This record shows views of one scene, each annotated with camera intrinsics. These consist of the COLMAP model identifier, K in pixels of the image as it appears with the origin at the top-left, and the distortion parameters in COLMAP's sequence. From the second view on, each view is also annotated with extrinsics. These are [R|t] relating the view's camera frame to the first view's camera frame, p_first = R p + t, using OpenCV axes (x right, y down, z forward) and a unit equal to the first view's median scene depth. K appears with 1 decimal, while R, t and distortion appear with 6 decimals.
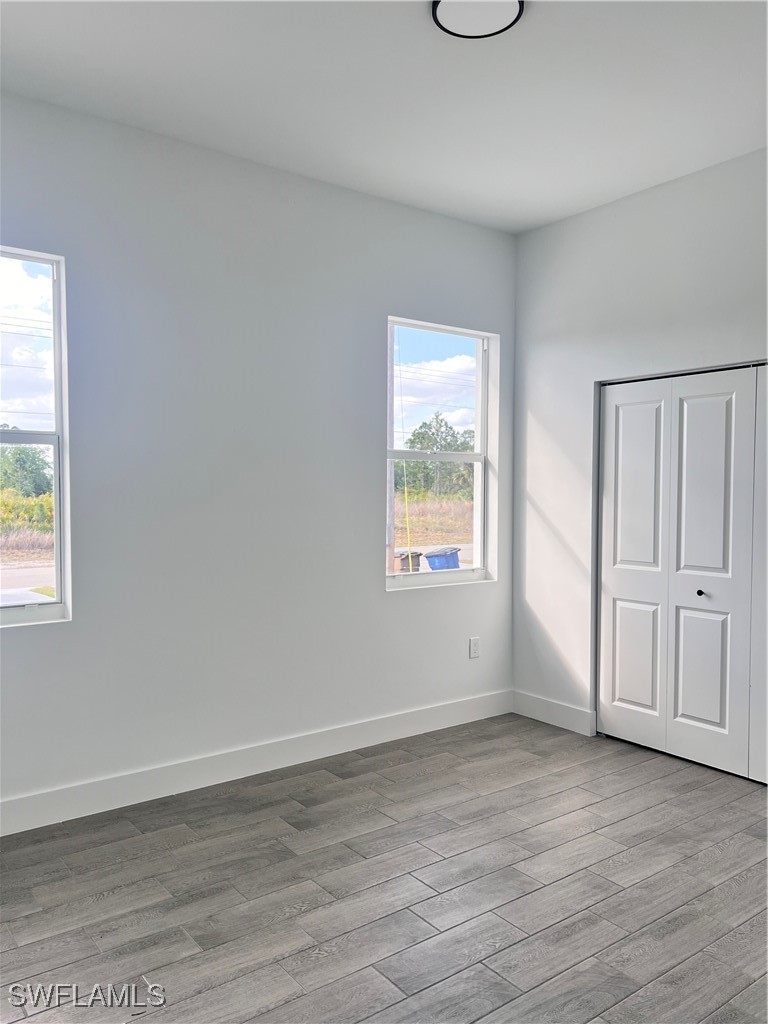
lens RADIAL K [[773.2, 0, 383.8], [0, 773.2, 512.9], [0, 0, 1]] dist [0.050278, -0.040813]
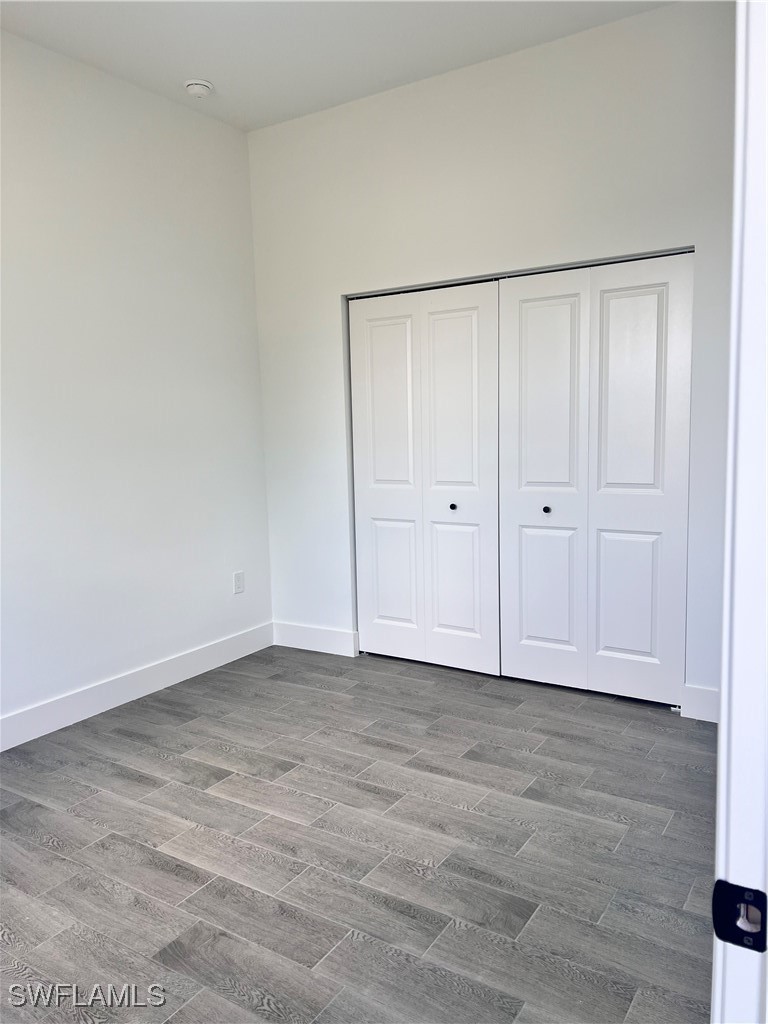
lens RADIAL K [[773.2, 0, 335.6], [0, 773.2, 502.9], [0, 0, 1]] dist [0.050278, -0.040813]
pose [[0.945239, -0.077965, 0.316930, -0.064947], [0.051586, 0.994532, 0.090802, -0.002033], [-0.322277, -0.069481, 0.944092, 0.090480]]
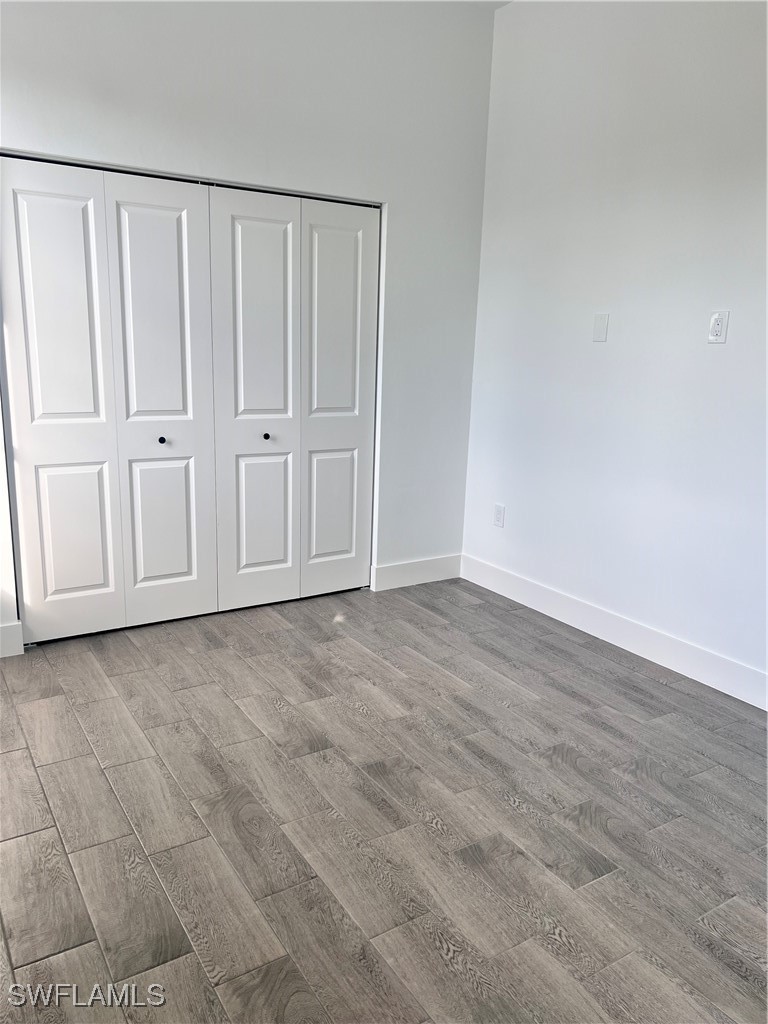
lens RADIAL K [[773.2, 0, 380.3], [0, 773.2, 516.2], [0, 0, 1]] dist [0.050278, -0.040813]
pose [[0.084024, -0.222648, 0.971271, -0.472726], [-0.000614, 0.974706, 0.223488, -0.012201], [-0.996464, -0.019374, 0.081762, 0.693176]]
